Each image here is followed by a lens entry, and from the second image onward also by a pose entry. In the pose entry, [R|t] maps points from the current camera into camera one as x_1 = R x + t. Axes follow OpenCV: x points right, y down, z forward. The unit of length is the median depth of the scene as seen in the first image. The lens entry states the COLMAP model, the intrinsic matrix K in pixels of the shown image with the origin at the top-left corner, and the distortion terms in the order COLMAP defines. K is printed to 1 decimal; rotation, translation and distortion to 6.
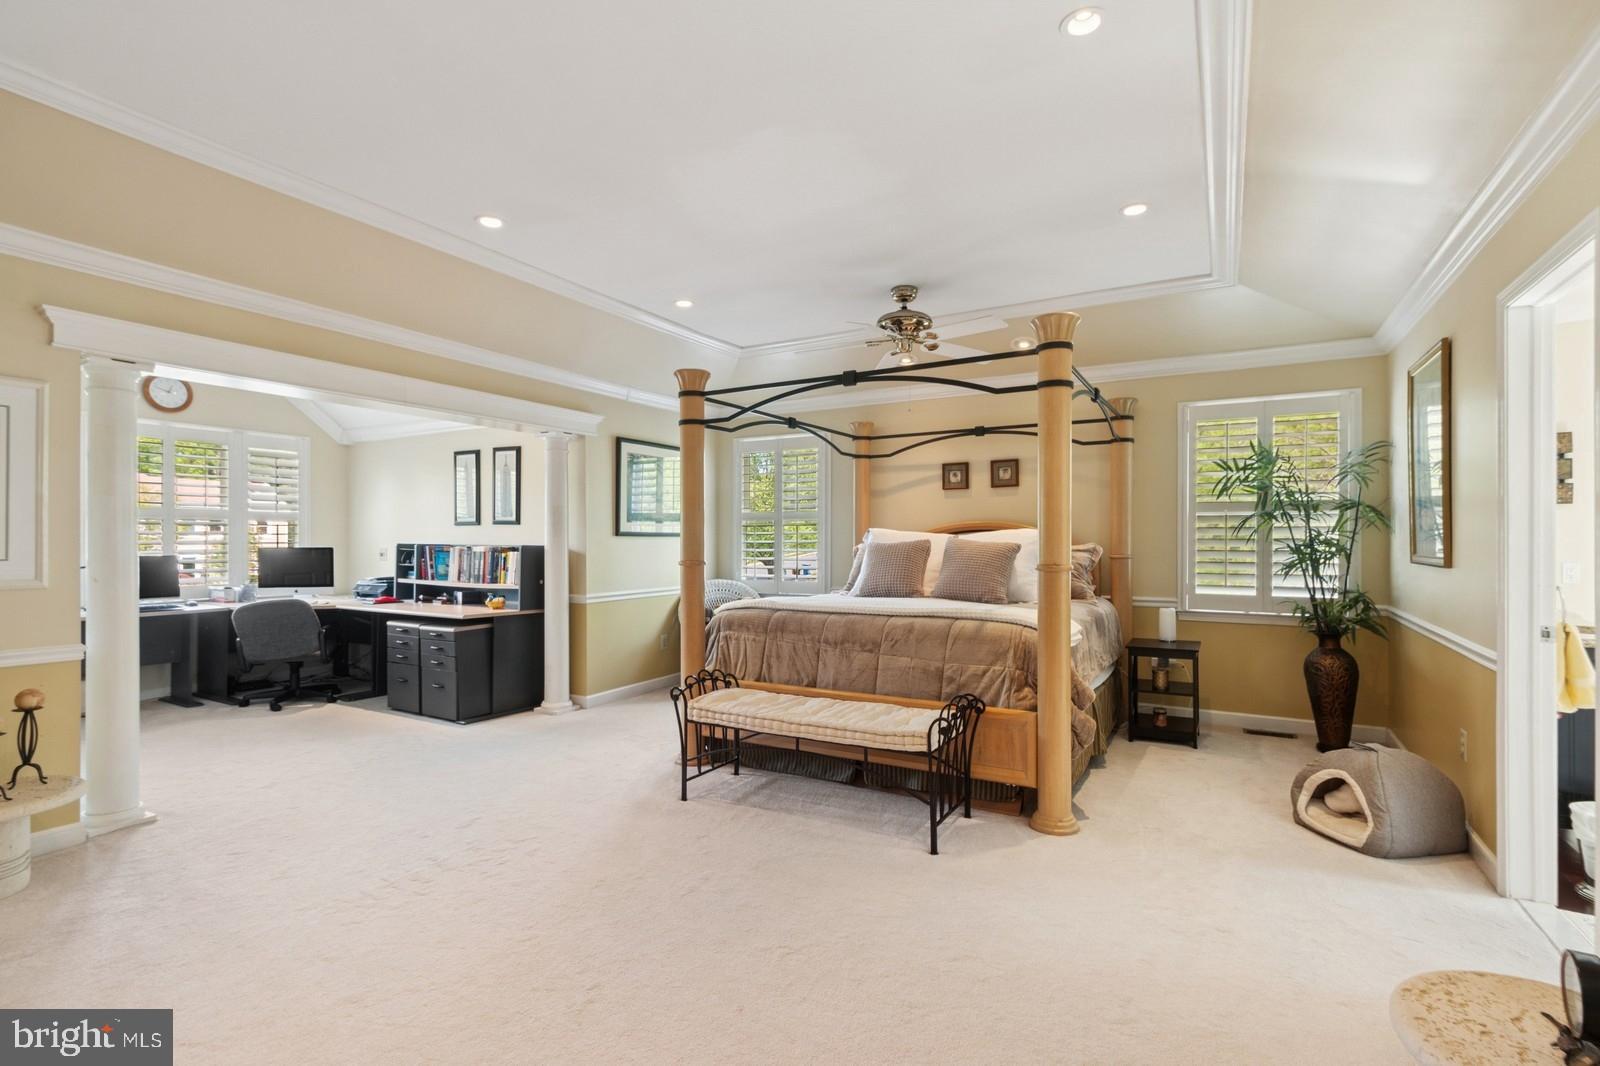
lens RADIAL K [[745.1, 0, 795.1], [0, 745.1, 539.4], [0, 0, 1]] dist [0.001767, 0.000047]
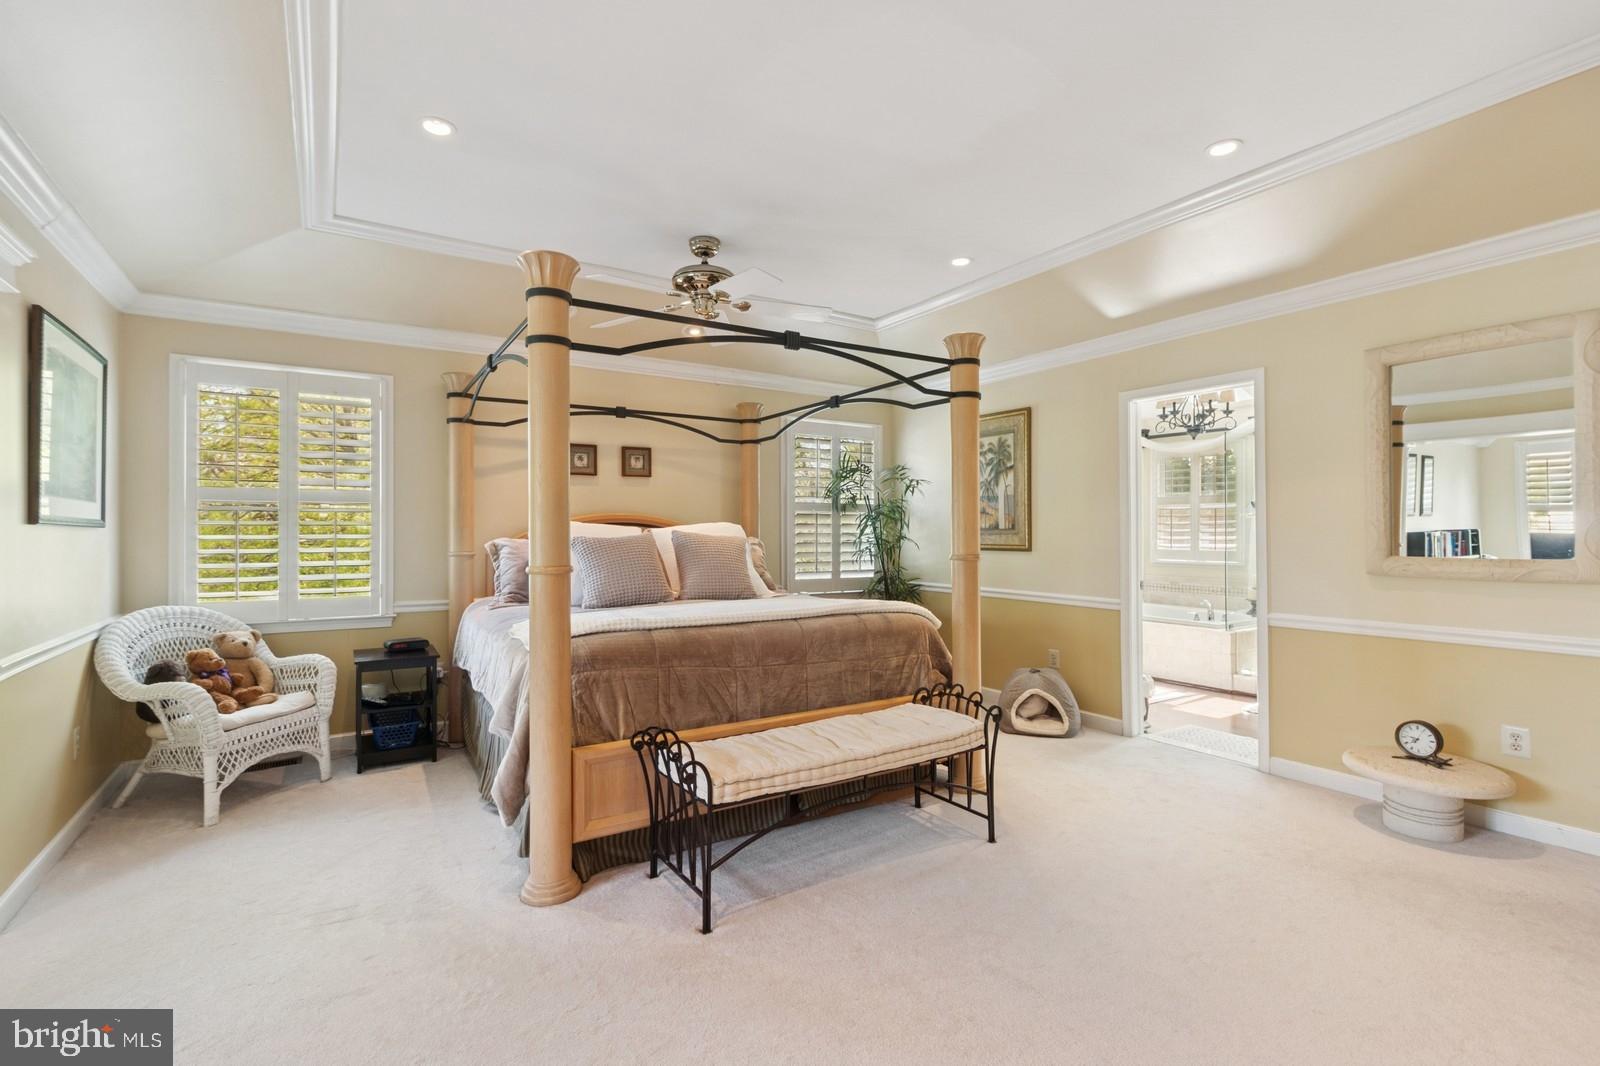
lens RADIAL K [[745.1, 0, 788.9], [0, 745.1, 535.1], [0, 0, 1]] dist [0.001767, 0.000047]
pose [[0.473927, -0.000314, 0.880564, -0.538287], [0.003124, 0.999994, -0.001325, 0.004162], [-0.880559, 0.003379, 0.473925, 0.491186]]
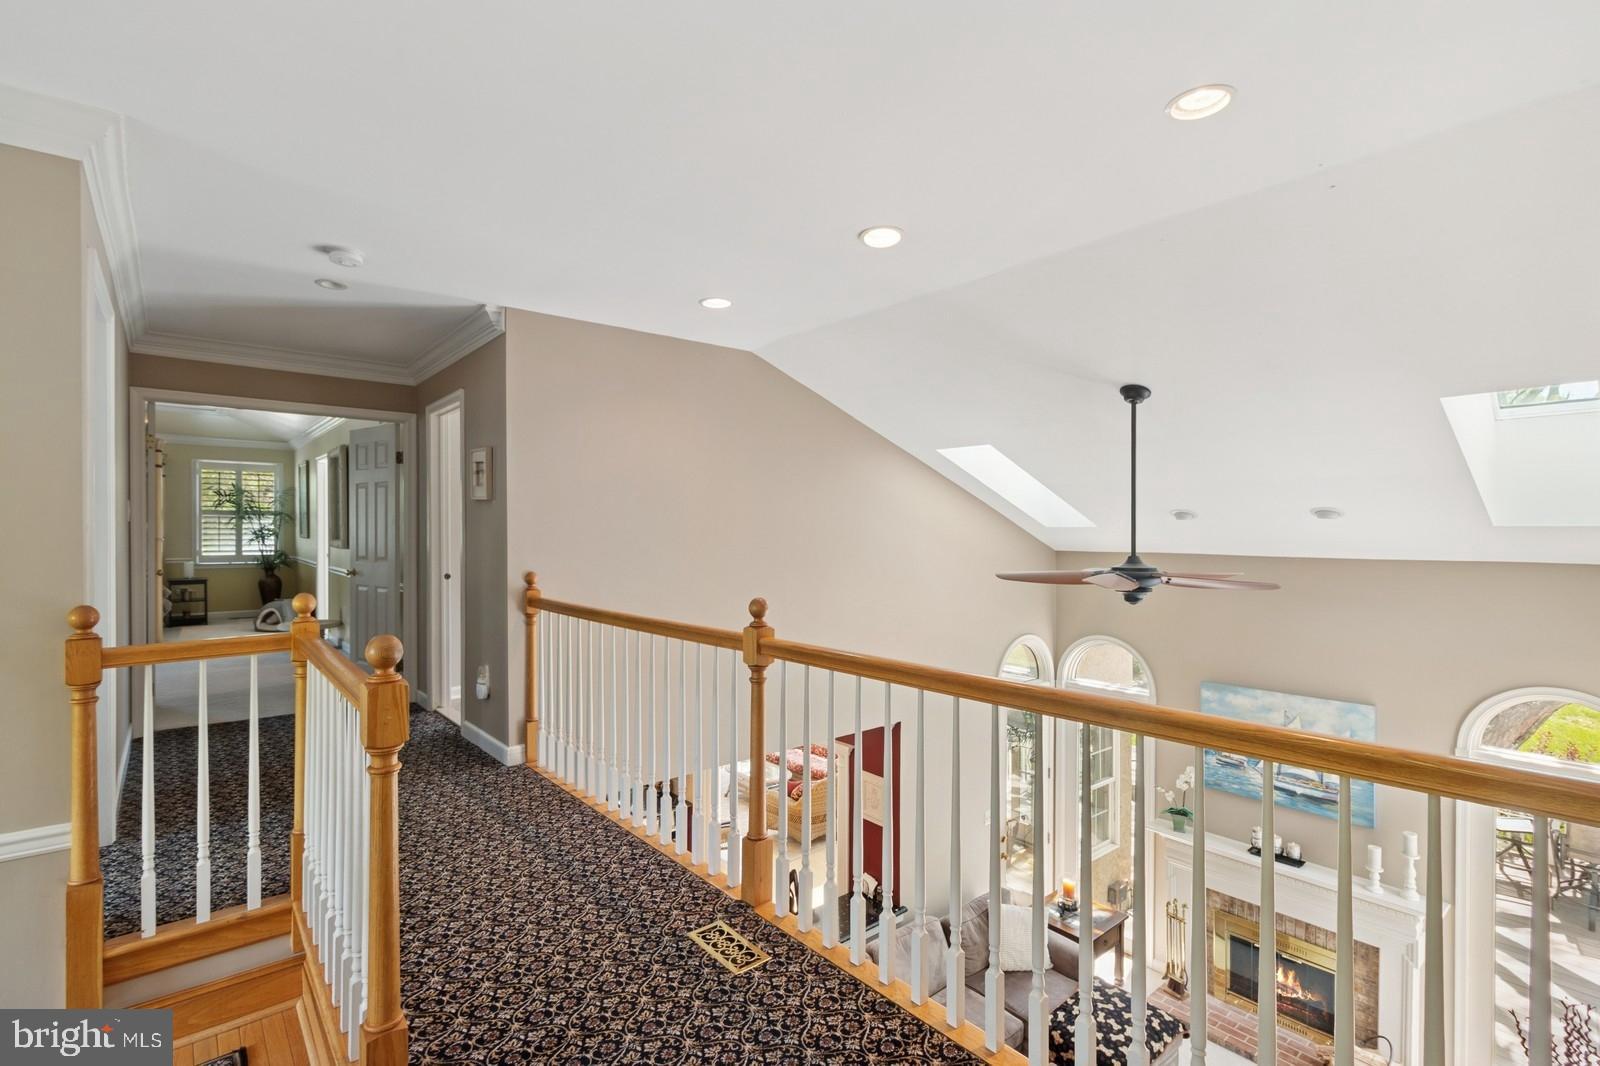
lens RADIAL K [[745.1, 0, 806.5], [0, 745.1, 537.5], [0, 0, 1]] dist [0.001767, 0.000047]
pose [[0.328846, -0.009178, 0.944339, -0.905900], [0.001101, 0.999956, 0.009335, 0.007953], [-0.944383, -0.002030, 0.328842, -1.313474]]
